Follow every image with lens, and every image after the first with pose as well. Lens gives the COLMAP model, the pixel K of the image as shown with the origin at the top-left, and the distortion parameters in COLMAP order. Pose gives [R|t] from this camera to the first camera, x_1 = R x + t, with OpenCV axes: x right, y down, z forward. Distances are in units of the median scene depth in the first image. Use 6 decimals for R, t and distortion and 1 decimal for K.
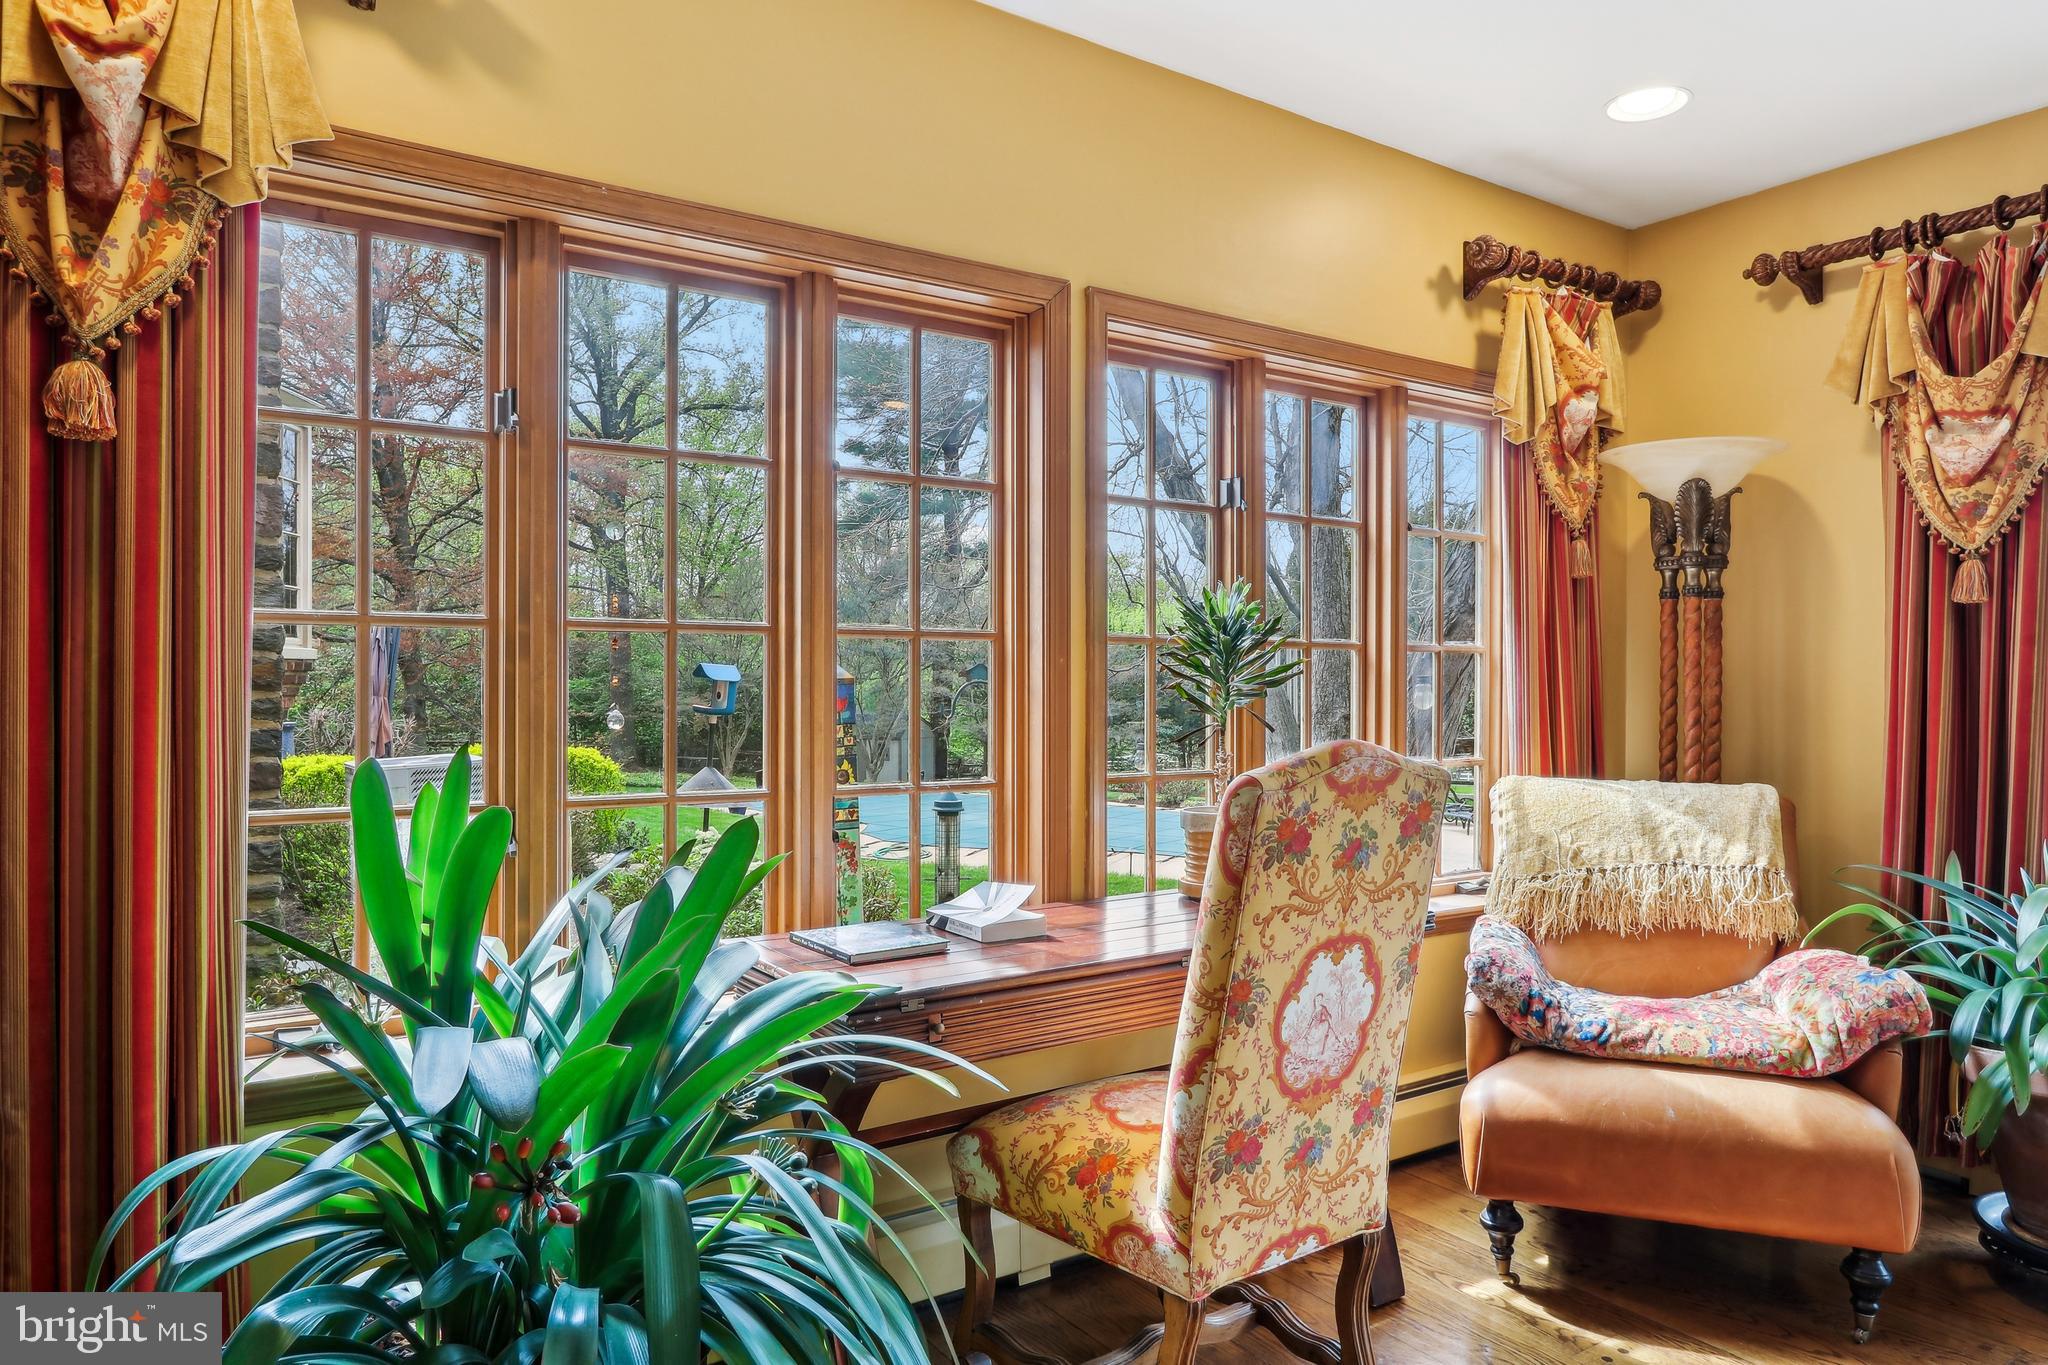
lens RADIAL K [[1331.8, 0, 1027.8], [0, 1331.8, 687.6], [0, 0, 1]] dist [-0.009326, 0.004545]
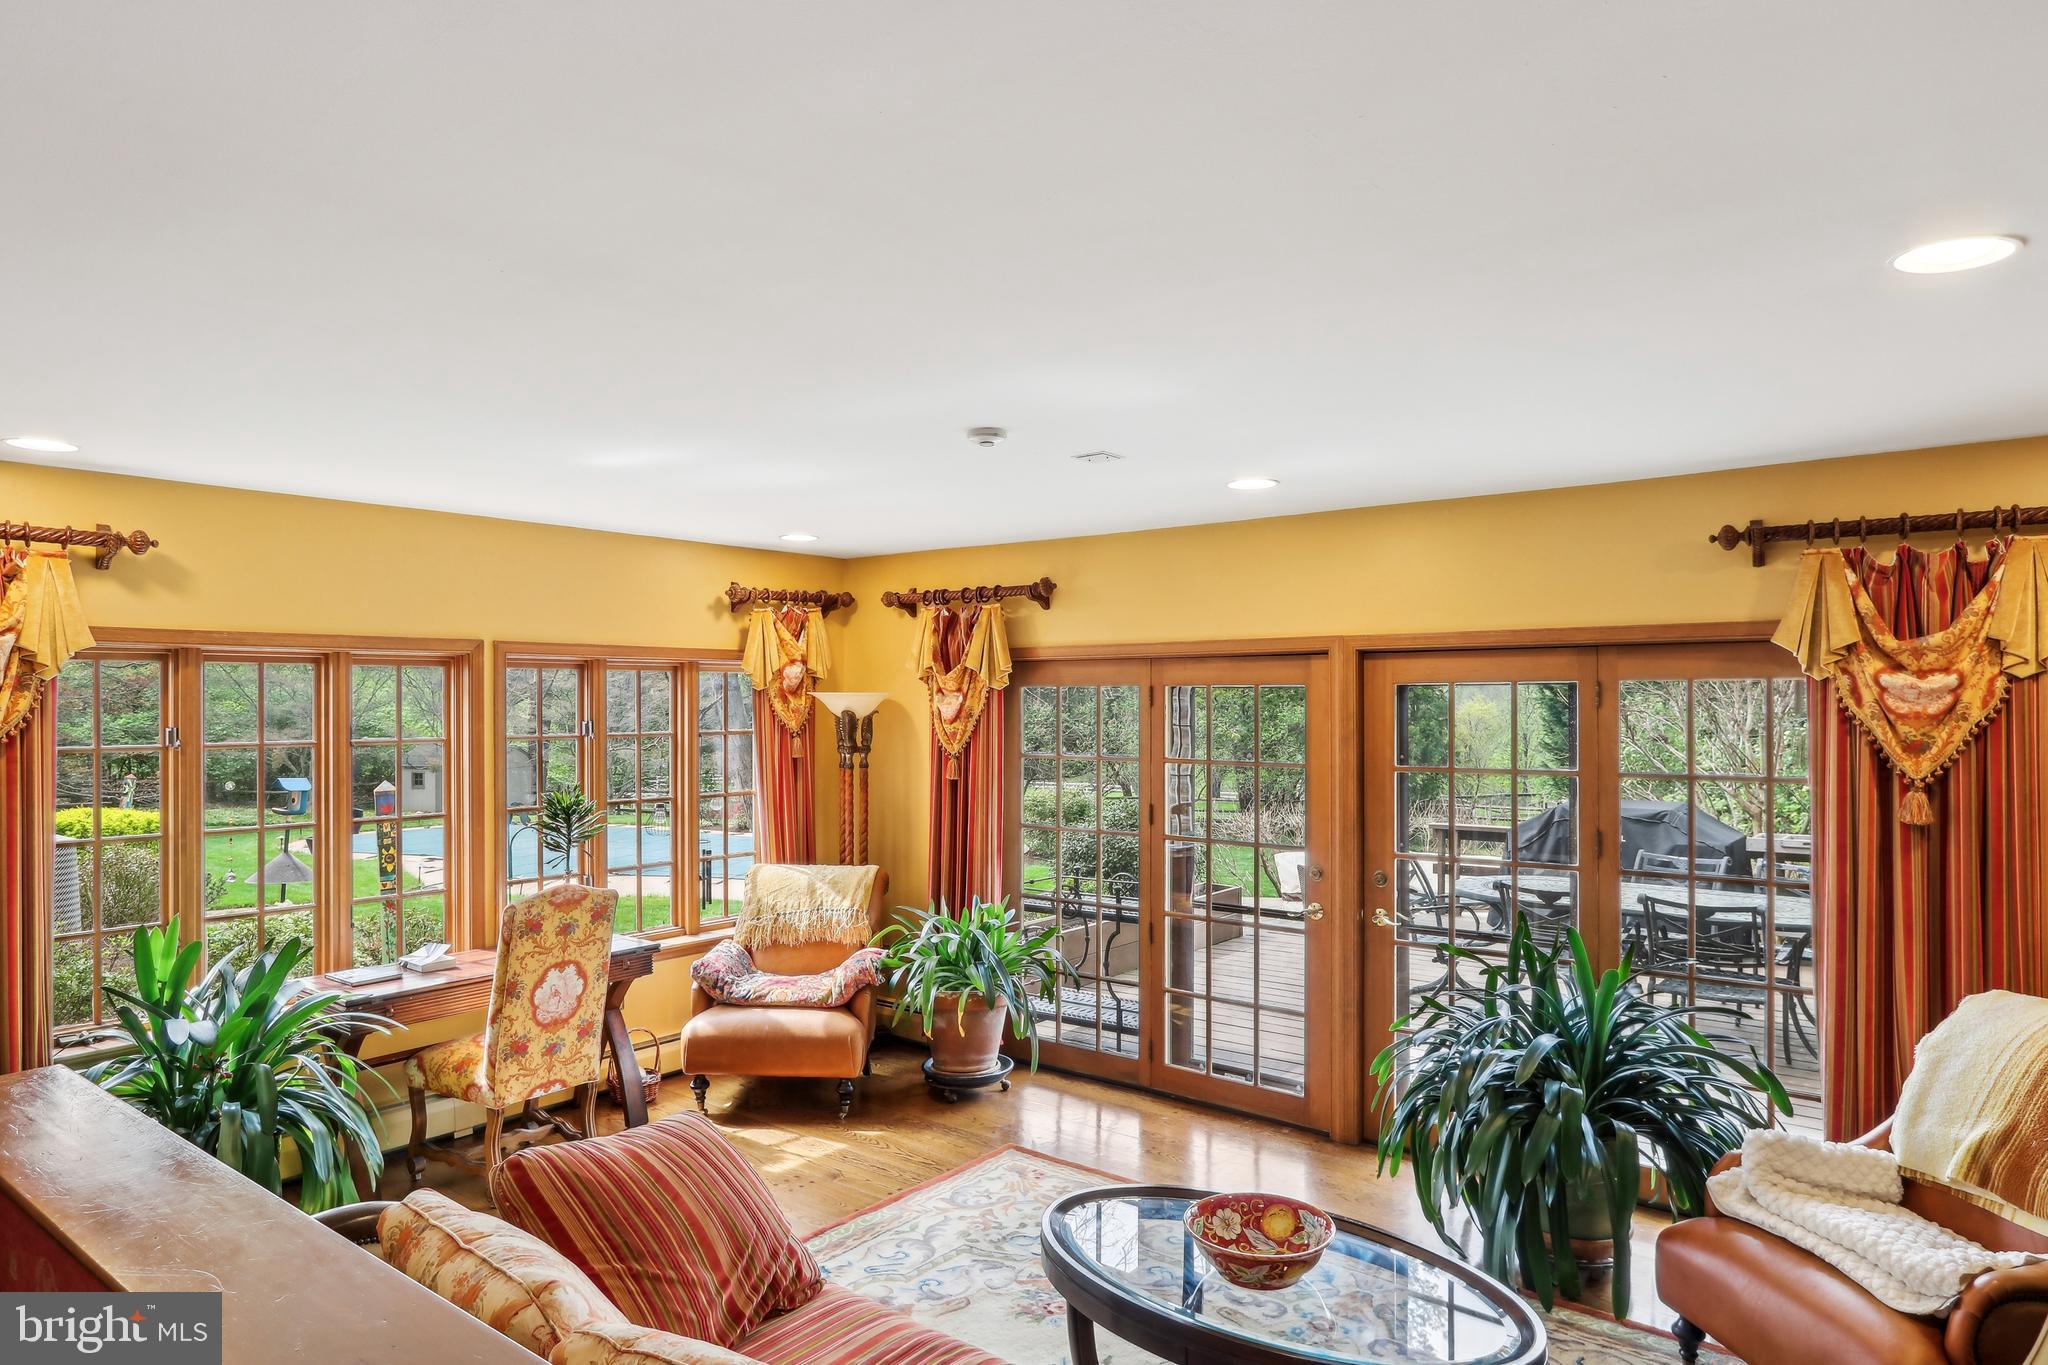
lens RADIAL K [[1245.7, 0, 1015.0], [0, 1245.7, 704.1], [0, 0, 1]] dist [-0.003495, 0.006327]
pose [[0.957220, -0.005745, 0.289305, 0.294583], [0.006253, 0.999980, -0.000831, -0.231896], [-0.289294, 0.002604, 0.957237, -1.189655]]
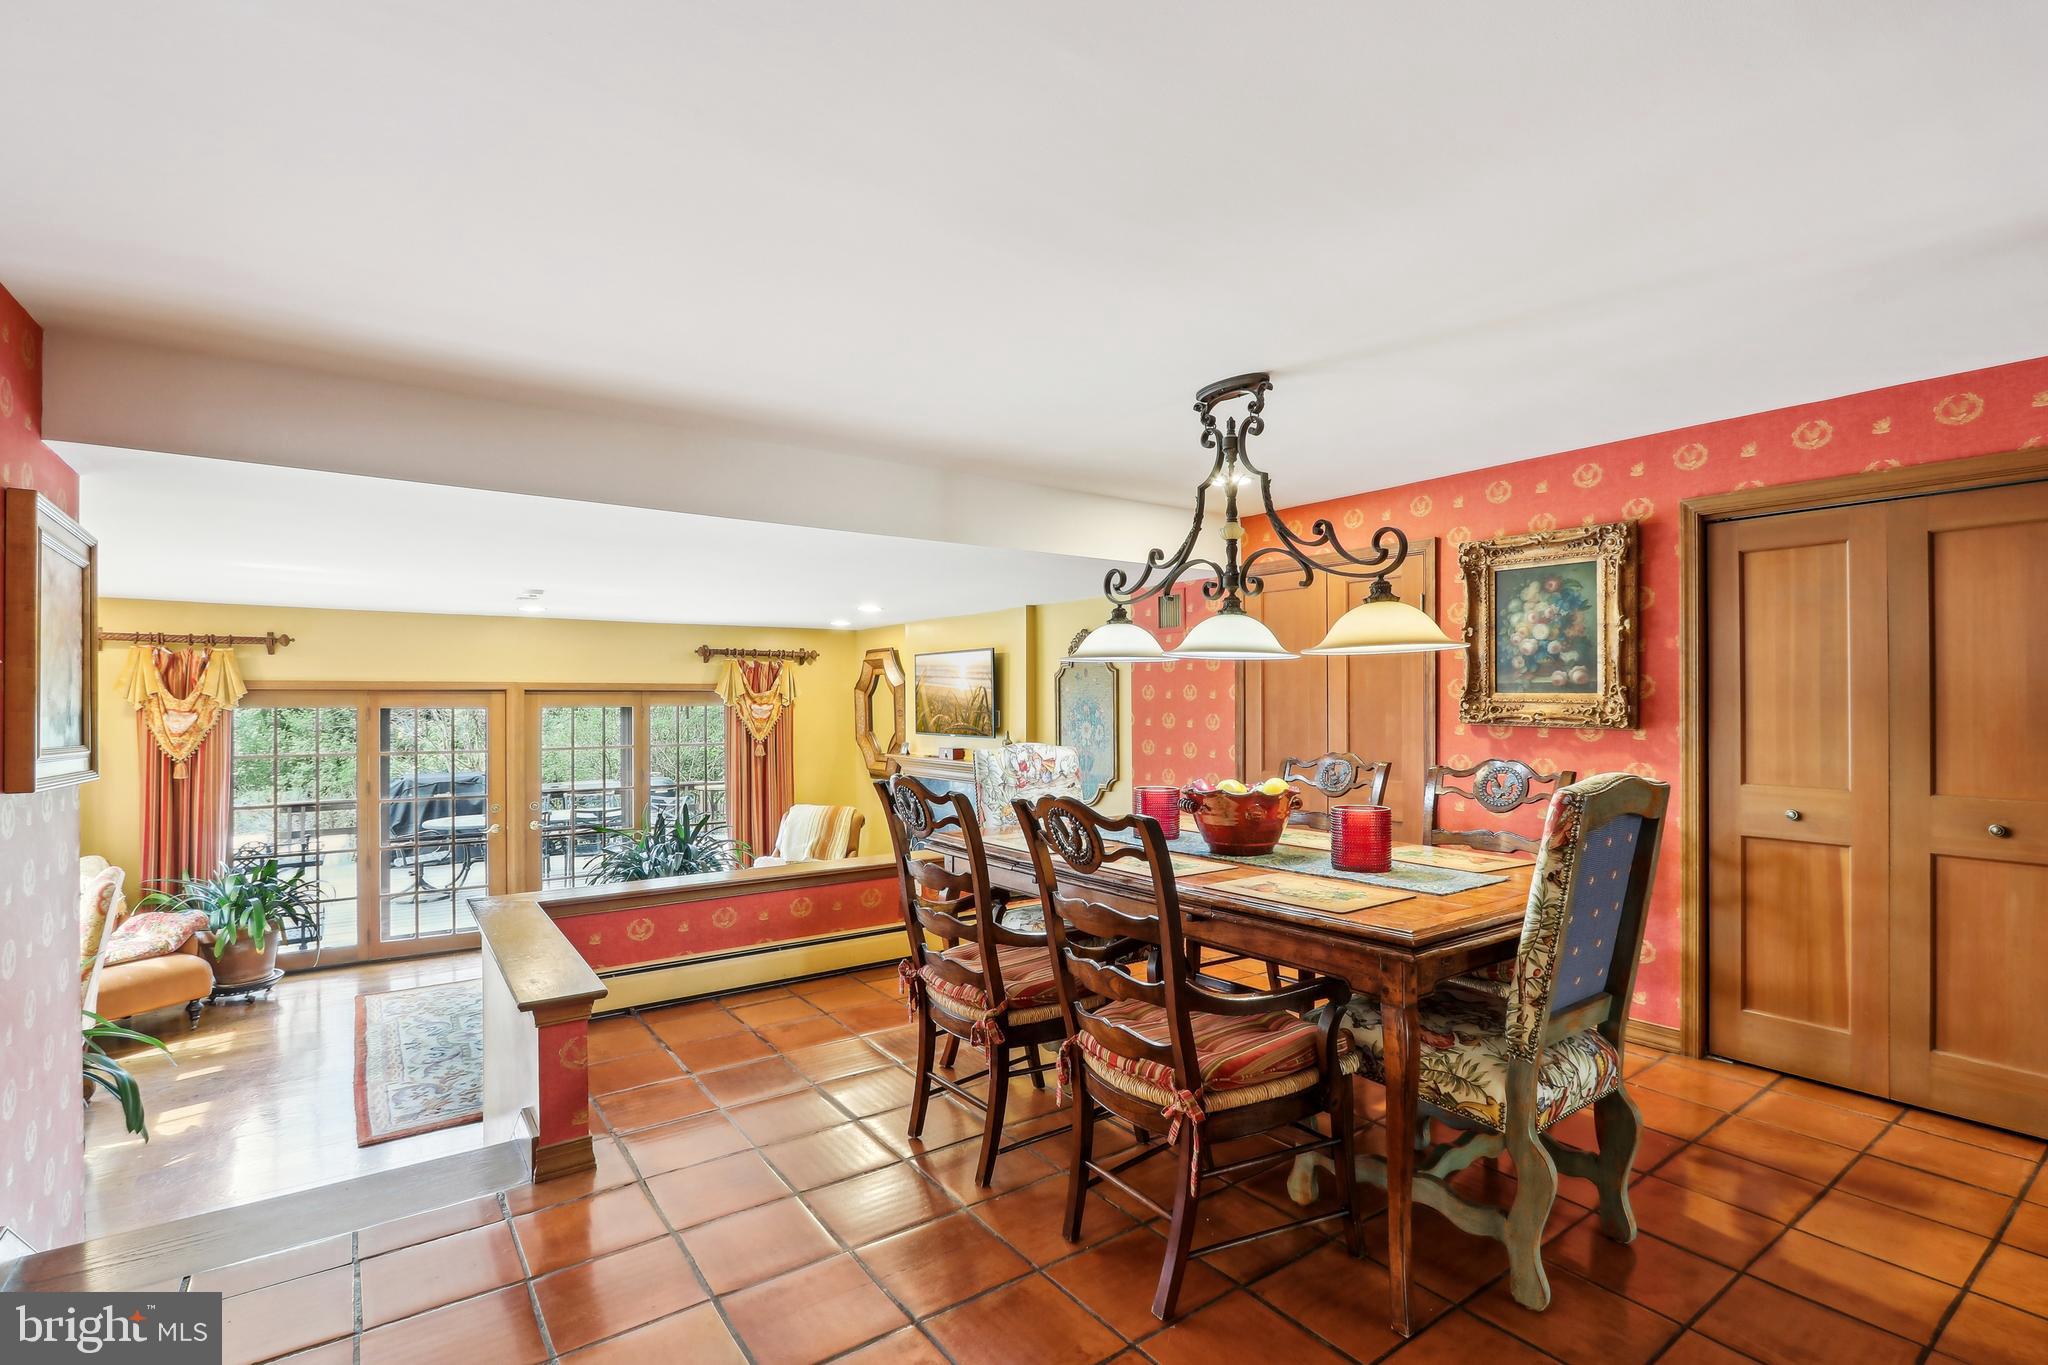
lens RADIAL K [[950.8, 0, 1024.2], [0, 950.8, 690.3], [0, 0, 1]] dist [-0.015374, -0.000338]
pose [[-0.013437, 0.012504, 0.999832, -1.633197], [0.011033, 0.999863, -0.012356, -0.261993], [-0.999849, 0.010865, -0.013573, -0.947180]]
